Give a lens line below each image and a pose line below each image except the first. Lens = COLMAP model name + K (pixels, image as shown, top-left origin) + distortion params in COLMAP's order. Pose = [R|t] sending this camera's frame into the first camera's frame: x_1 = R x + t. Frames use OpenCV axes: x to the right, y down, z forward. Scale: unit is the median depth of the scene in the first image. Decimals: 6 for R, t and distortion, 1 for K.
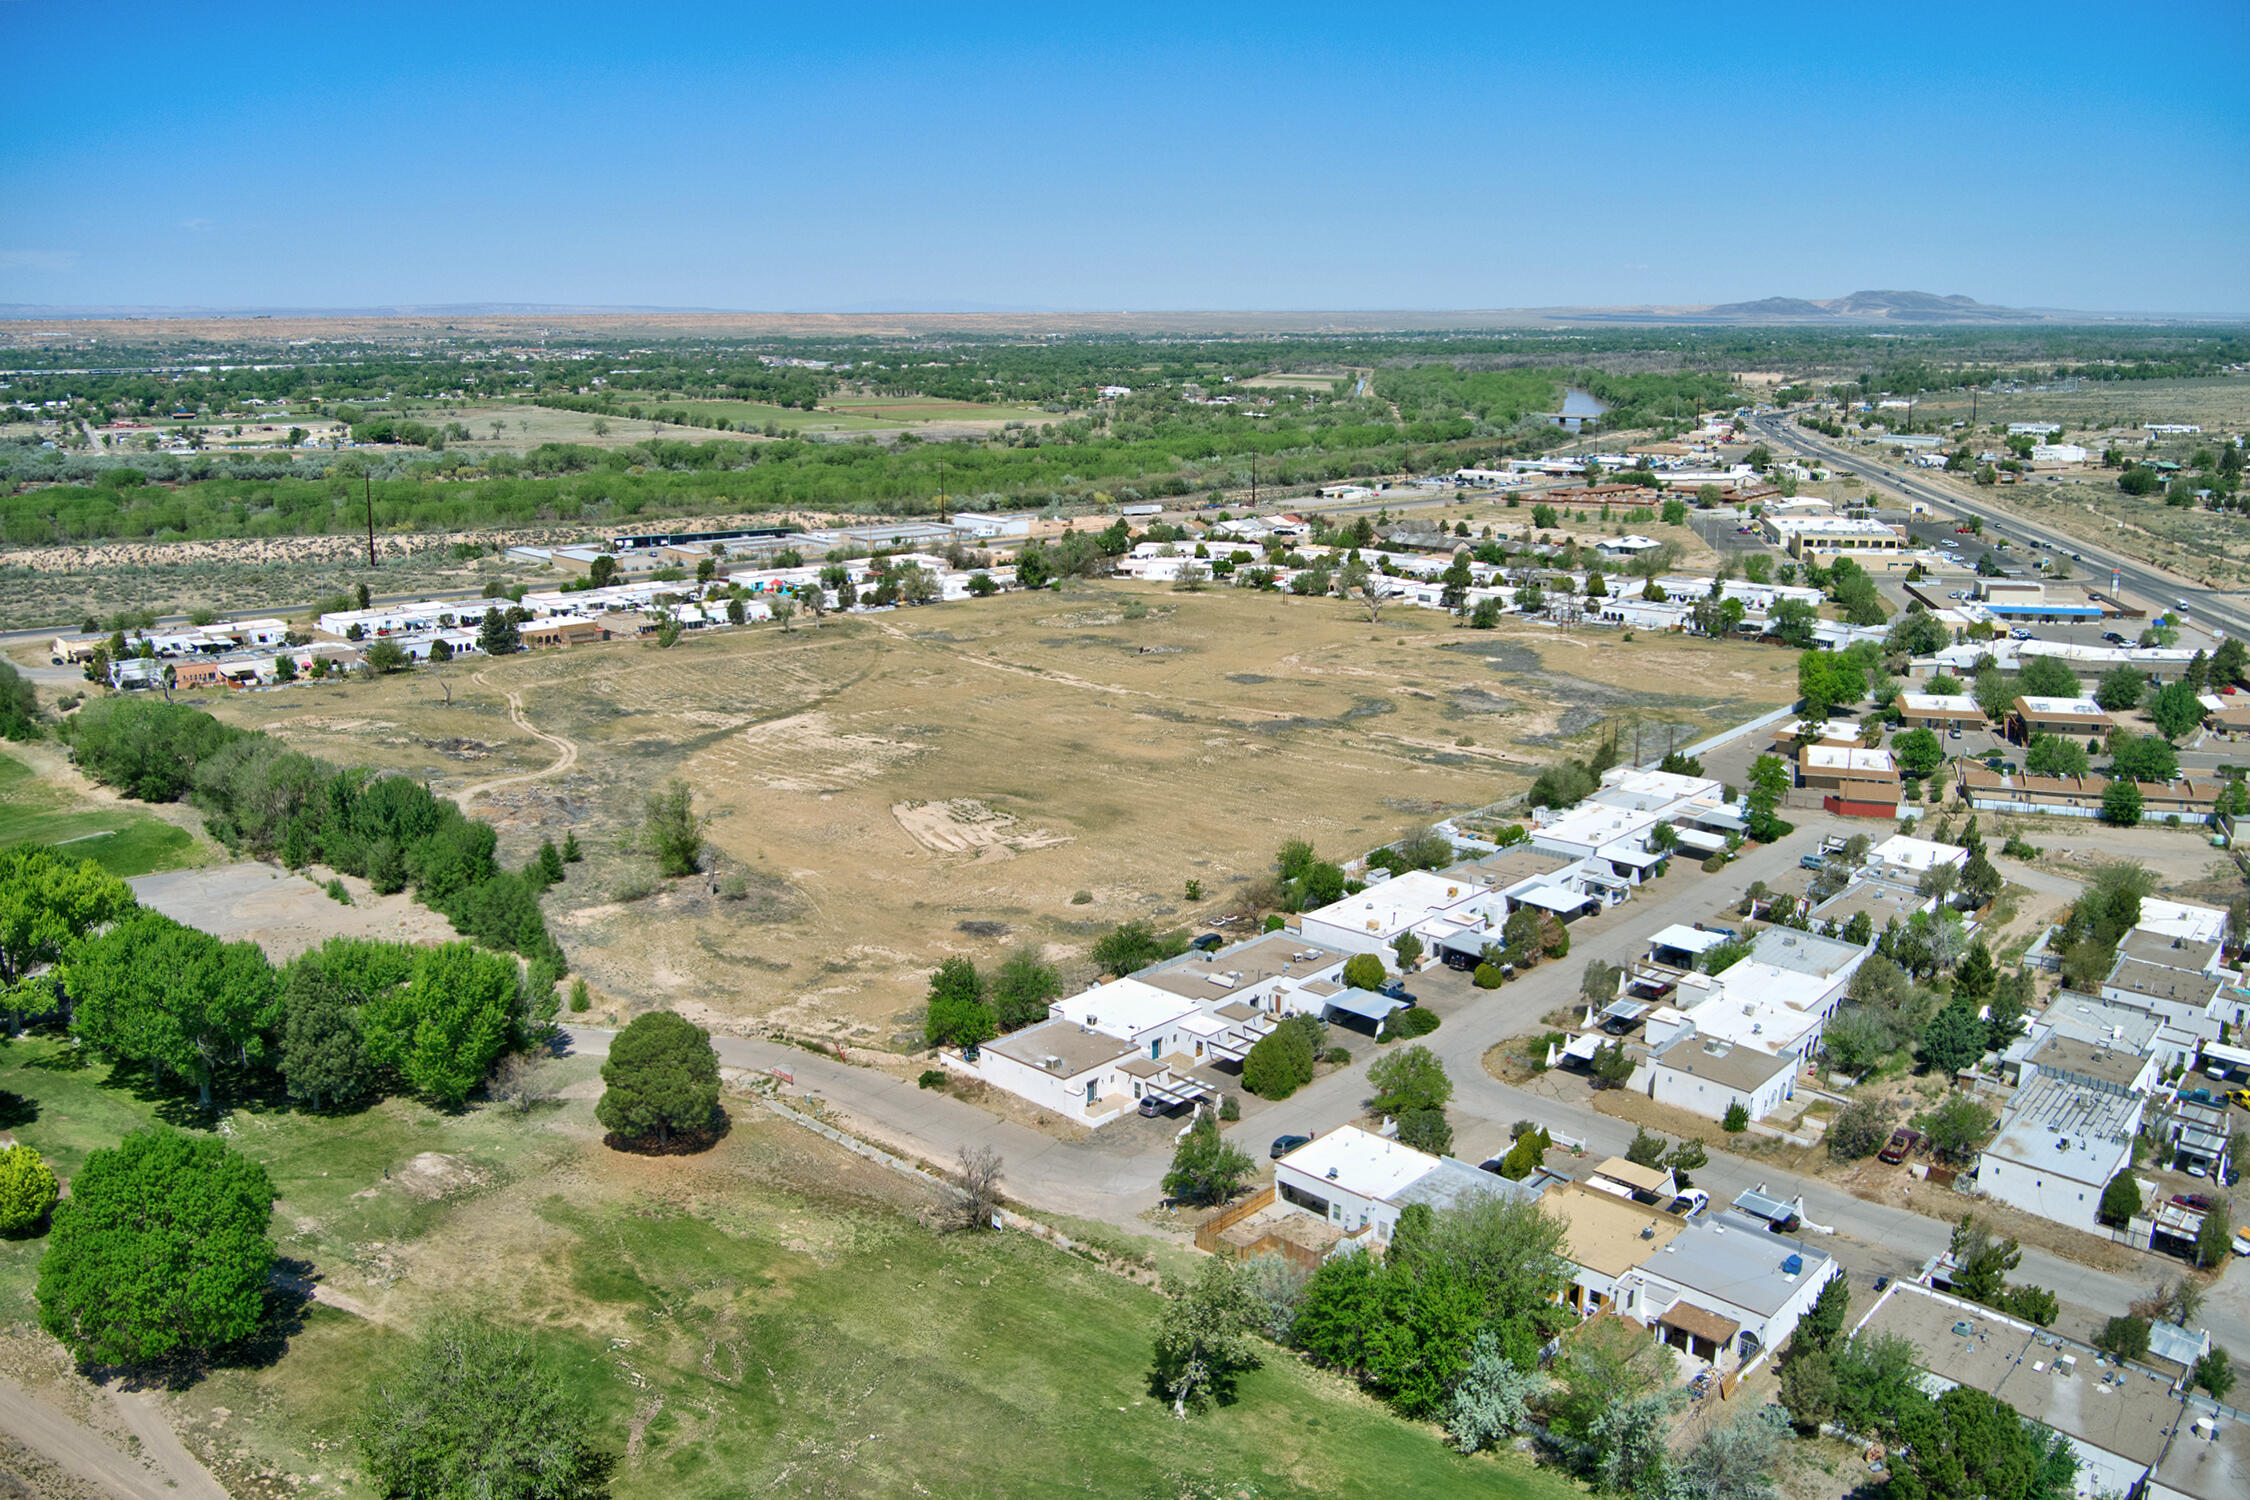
lens RADIAL K [[1777.4, 0, 1121.4], [0, 1777.4, 661.2], [0, 0, 1]] dist [-0.204811, 0.004822]
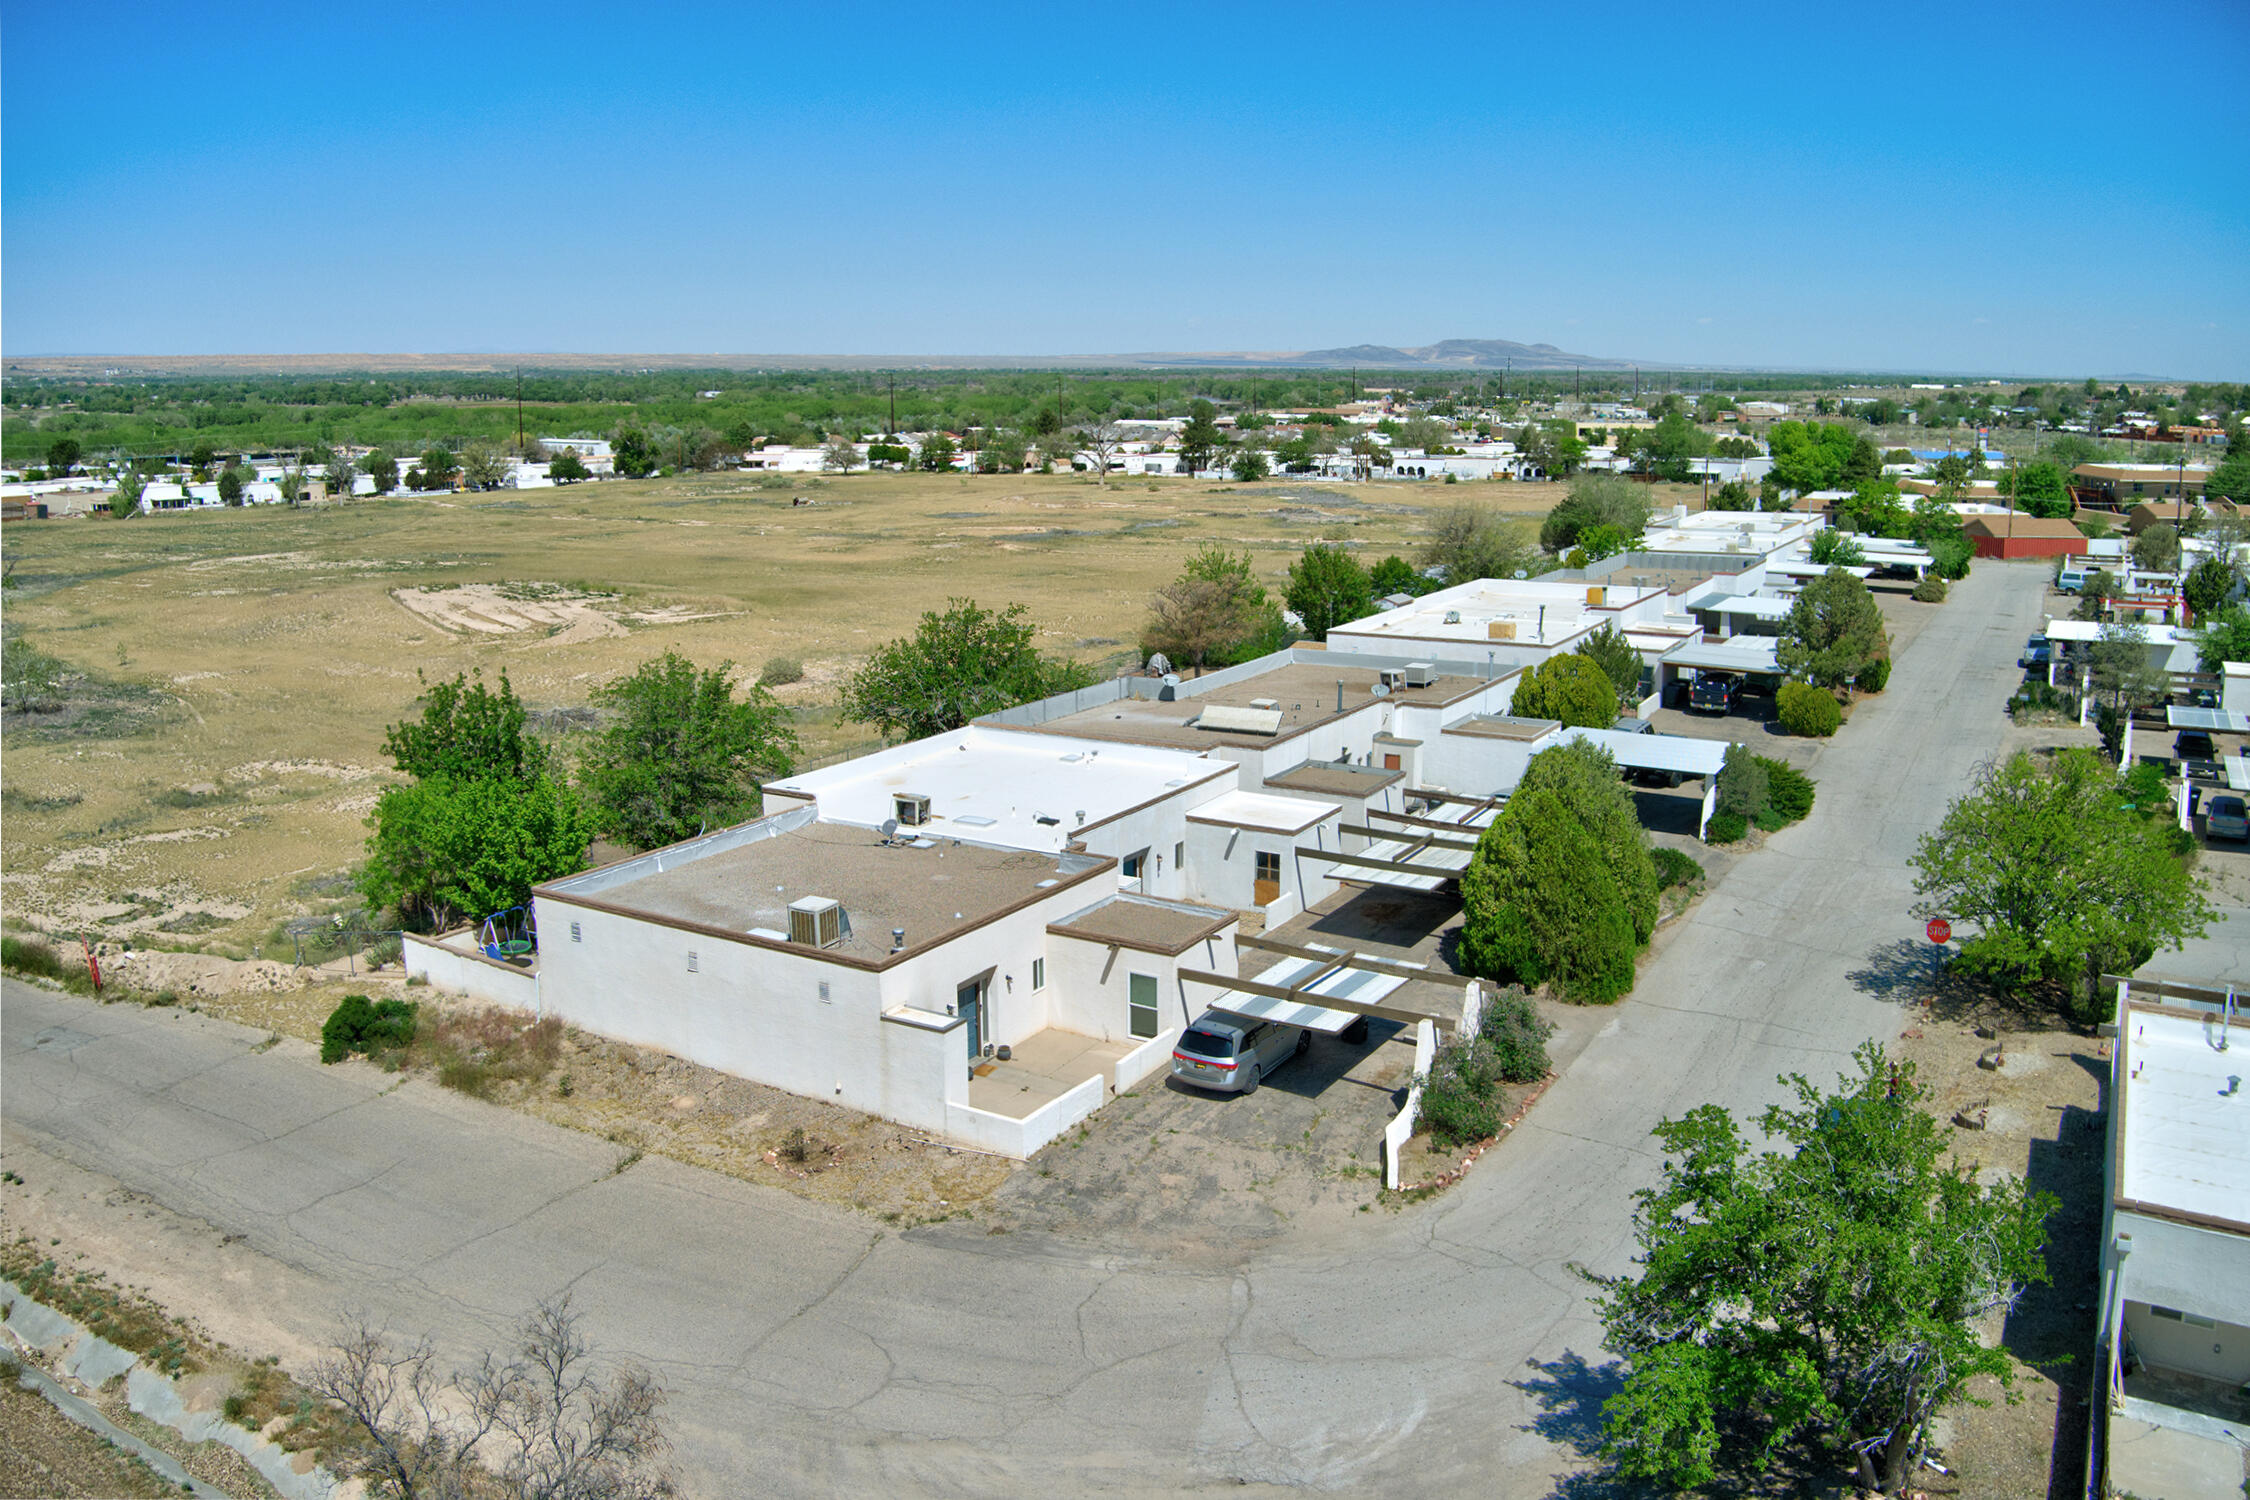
lens RADIAL K [[1777.4, 0, 1121.4], [0, 1777.4, 661.2], [0, 0, 1]] dist [-0.204811, 0.004822]
pose [[0.974556, -0.034661, 0.221448, -0.047360], [0.039738, 0.999039, -0.018514, 0.181863], [-0.220593, 0.026843, 0.974996, 0.680983]]
